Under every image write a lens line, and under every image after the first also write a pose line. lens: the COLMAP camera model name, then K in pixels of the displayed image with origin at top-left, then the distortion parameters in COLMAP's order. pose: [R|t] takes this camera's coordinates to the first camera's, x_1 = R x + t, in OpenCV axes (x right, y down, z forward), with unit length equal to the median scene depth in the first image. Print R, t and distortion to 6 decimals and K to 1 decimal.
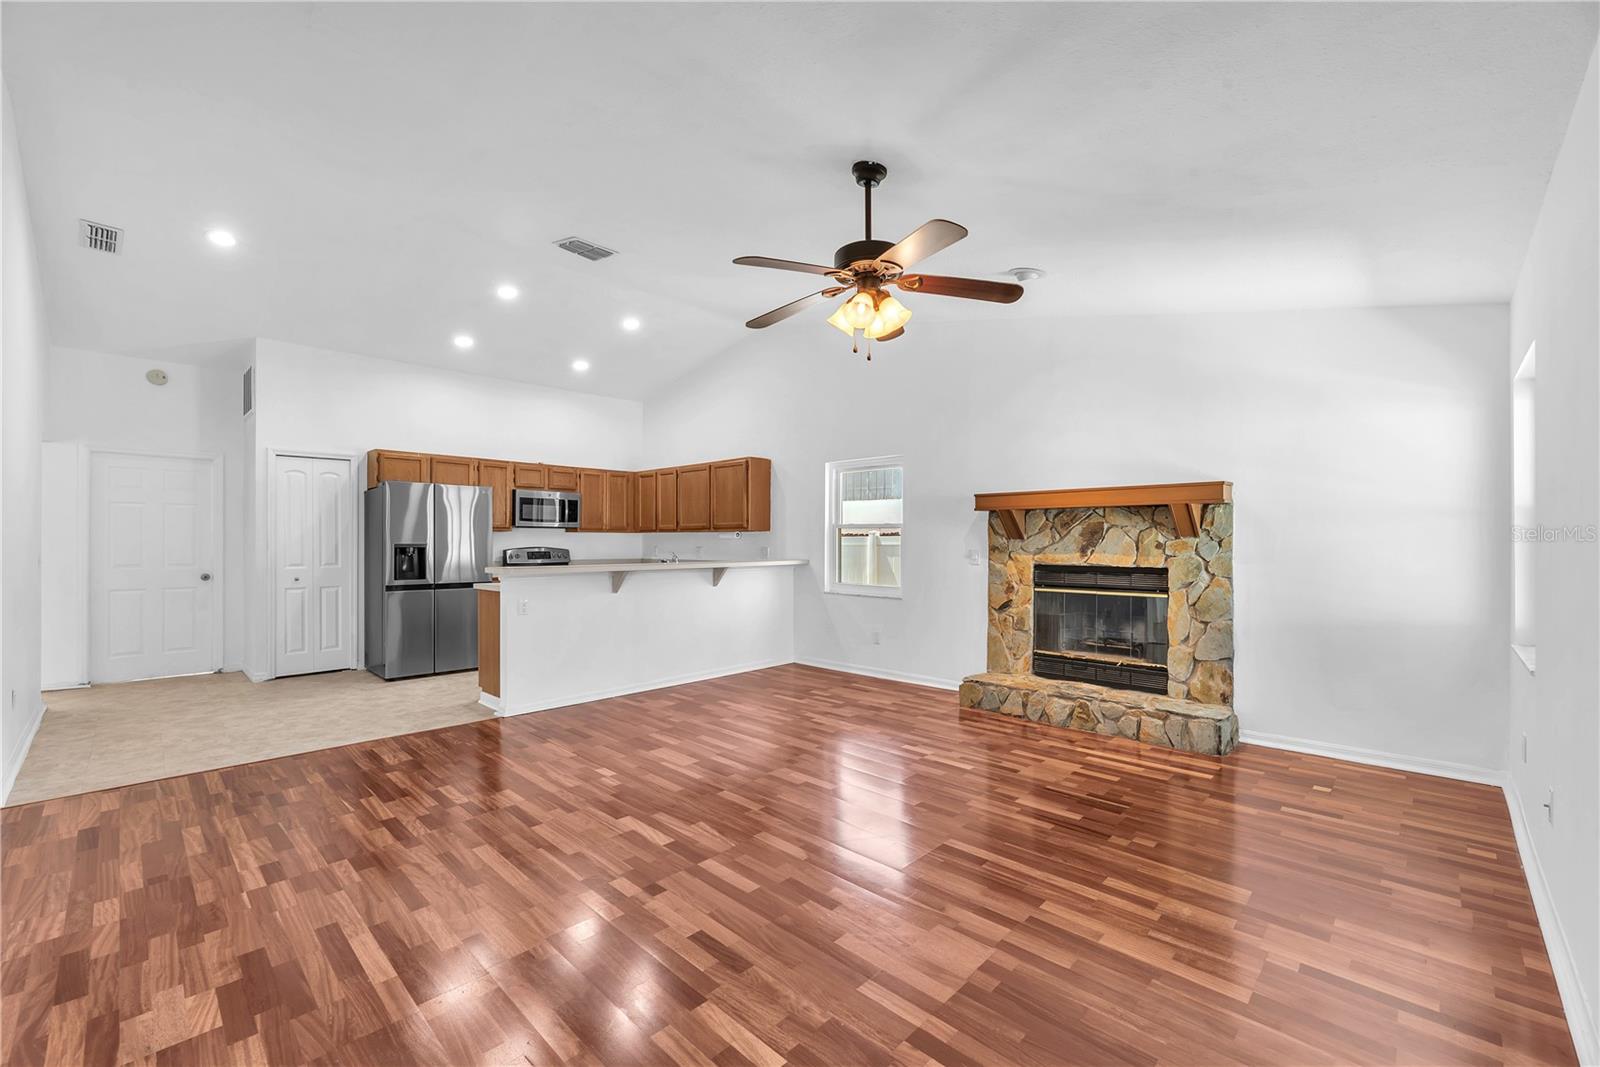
lens RADIAL K [[655.5, 0, 794.7], [0, 655.5, 540.1], [0, 0, 1]] dist [-0.006310, 0.000570]
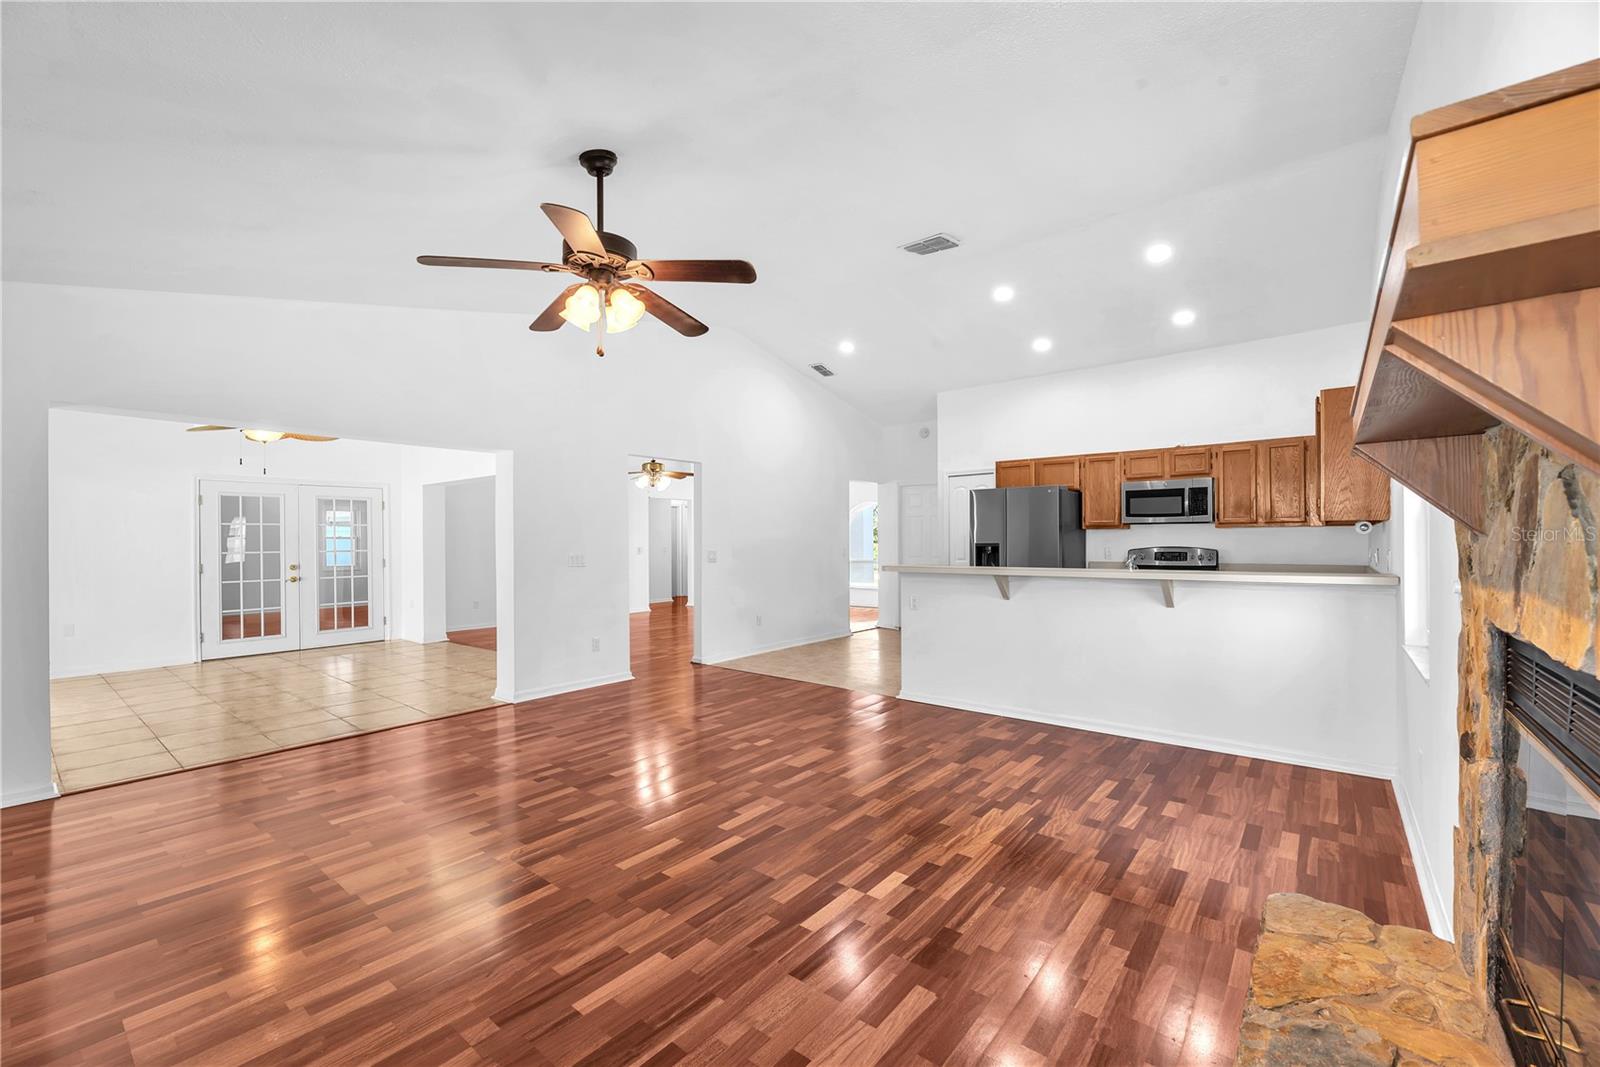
lens RADIAL K [[655.5, 0, 794.7], [0, 655.5, 540.1], [0, 0, 1]] dist [-0.006310, 0.000570]
pose [[0.093609, -0.000702, -0.995609, 0.502901], [0.008487, 0.999964, 0.000093, -0.002281], [0.995573, -0.008459, 0.093612, 0.547256]]
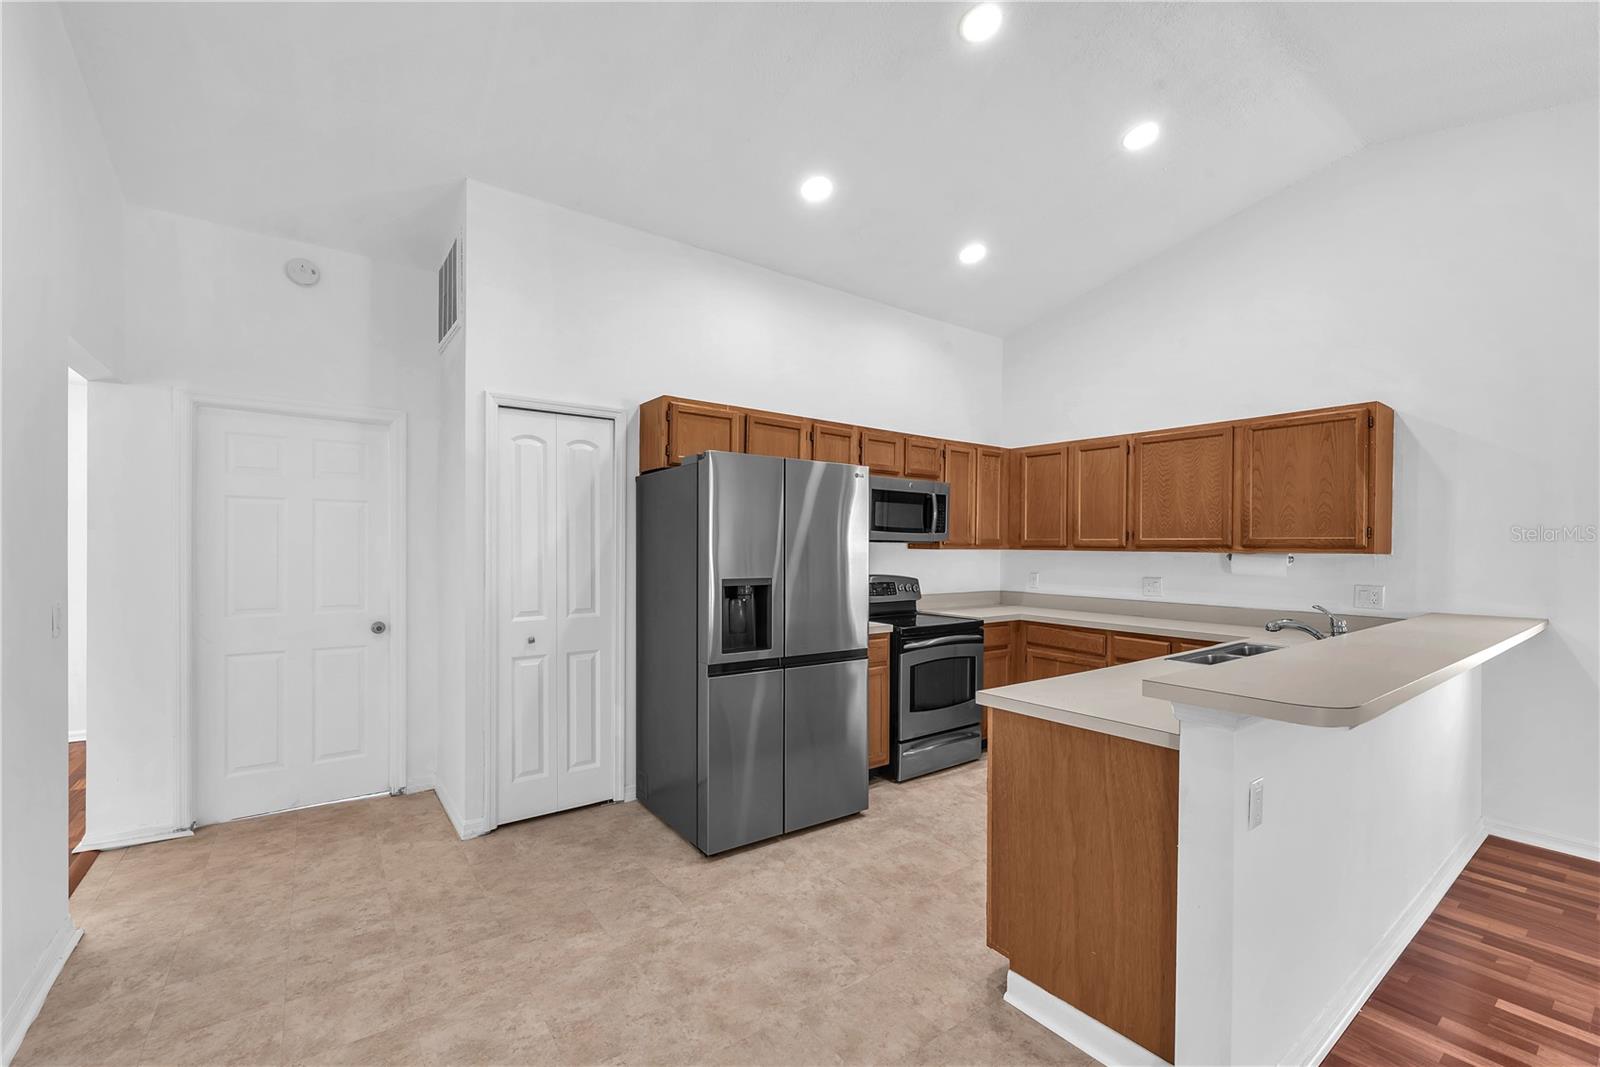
lens RADIAL K [[657.4, 0, 796.5], [0, 657.4, 550.3], [0, 0, 1]] dist [-0.006522, 0.000135]
pose [[0.987294, 0.007787, -0.158714, -0.461695], [-0.006635, 0.999948, 0.007787, -0.018997], [0.158766, -0.006635, 0.987294, 0.503122]]
